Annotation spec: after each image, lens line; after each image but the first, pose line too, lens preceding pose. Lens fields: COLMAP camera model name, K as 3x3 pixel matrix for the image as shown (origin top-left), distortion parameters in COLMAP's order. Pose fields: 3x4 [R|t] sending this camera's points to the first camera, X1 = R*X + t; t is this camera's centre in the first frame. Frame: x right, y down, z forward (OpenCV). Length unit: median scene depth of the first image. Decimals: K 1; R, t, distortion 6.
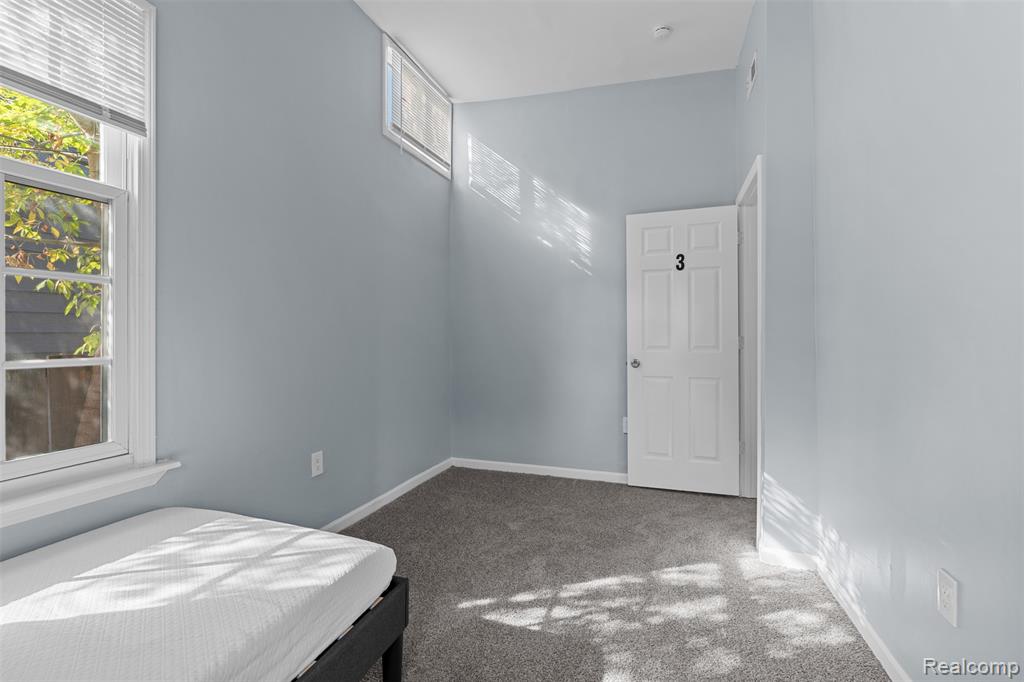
lens RADIAL K [[460.2, 0, 512.3], [0, 460.2, 338.9], [0, 0, 1]] dist [-0.007110, 0.001838]
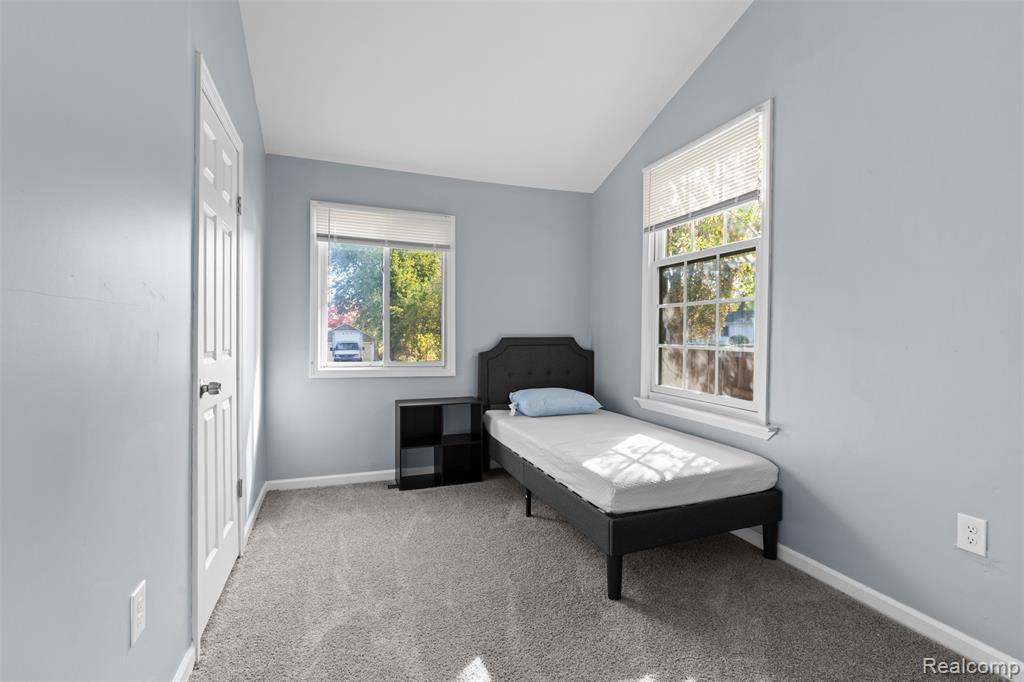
lens RADIAL K [[460.2, 0, 513.2], [0, 460.2, 338.3], [0, 0, 1]] dist [-0.007110, 0.001838]
pose [[-0.786740, -0.000763, -0.617285, 0.816197], [-0.009582, 0.999894, 0.010978, -0.003119], [0.617211, 0.014552, -0.786663, 1.909217]]
